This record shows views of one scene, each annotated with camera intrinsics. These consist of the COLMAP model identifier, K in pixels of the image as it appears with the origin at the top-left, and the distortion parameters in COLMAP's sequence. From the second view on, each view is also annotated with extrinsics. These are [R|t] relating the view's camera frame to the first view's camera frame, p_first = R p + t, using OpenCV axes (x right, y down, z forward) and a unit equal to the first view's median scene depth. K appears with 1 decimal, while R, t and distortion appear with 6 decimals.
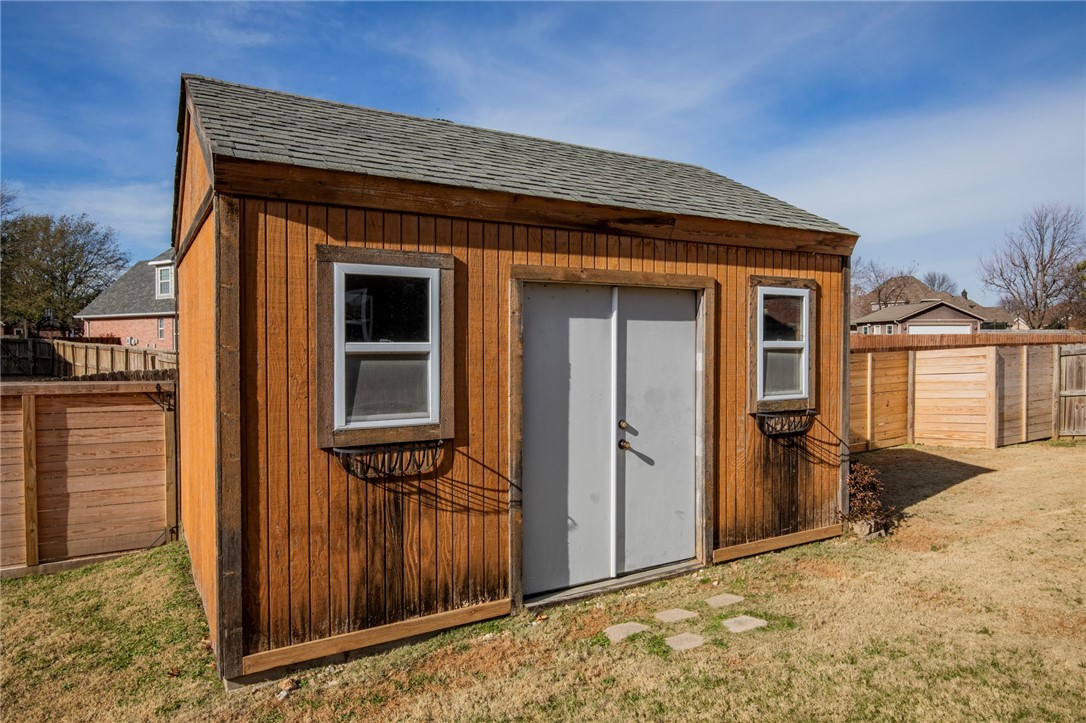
lens RADIAL K [[704.4, 0, 543.0], [0, 704.4, 361.5], [0, 0, 1]] dist [0.002203, 0.000539]
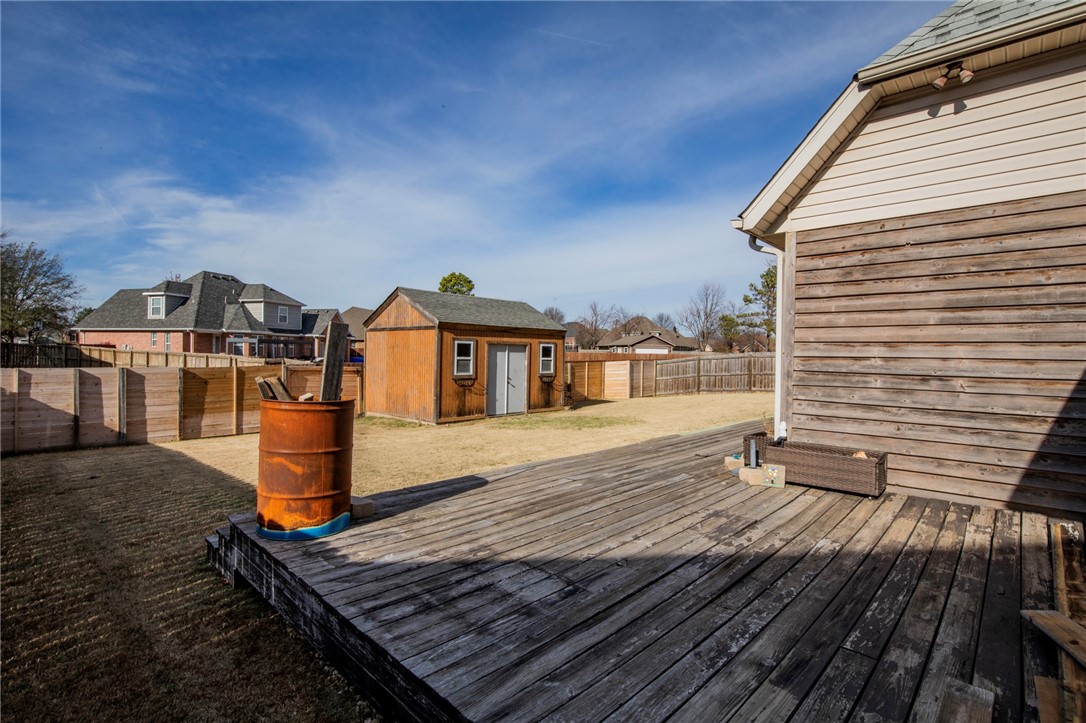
lens RADIAL K [[511.9, 0, 543.0], [0, 511.9, 361.5], [0, 0, 1]] dist [0.000656, 0.000083]
pose [[0.962941, 0.015129, 0.269287, -0.465297], [-0.011738, 0.999830, -0.014196, 0.032612], [-0.269456, 0.010509, 0.962955, -1.812414]]
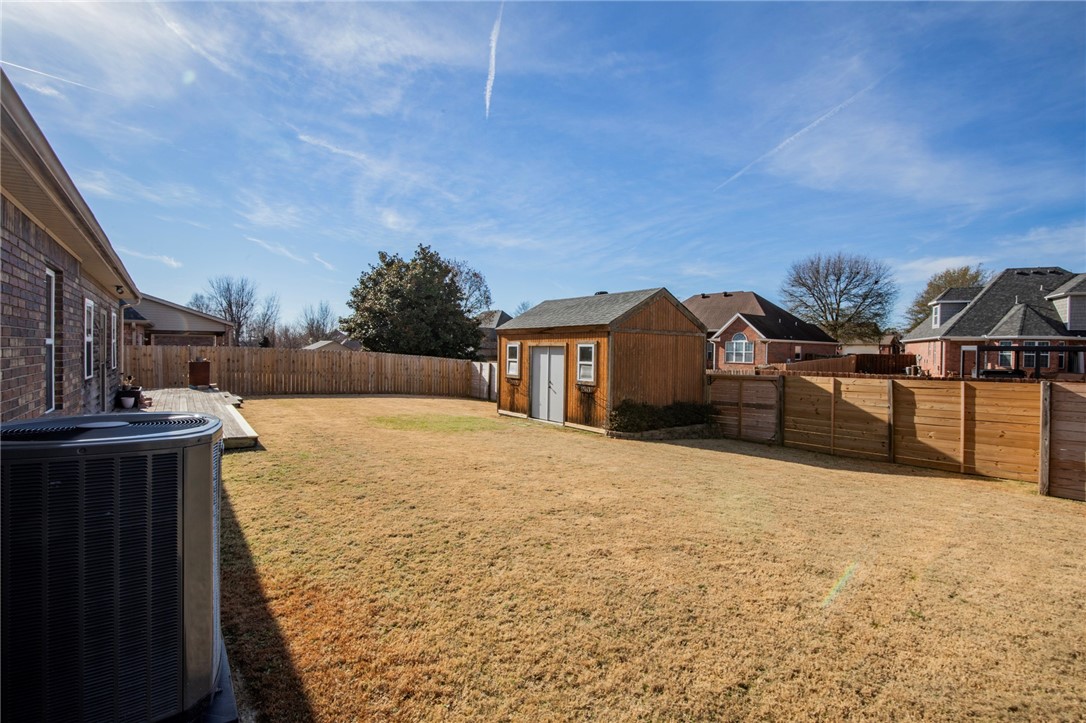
lens RADIAL K [[511.9, 0, 543.0], [0, 511.9, 361.5], [0, 0, 1]] dist [0.000656, 0.000083]
pose [[0.072139, 0.017511, -0.997241, 2.695605], [-0.044429, 0.998910, 0.014327, -0.056531], [0.996405, 0.043273, 0.072838, 0.690350]]
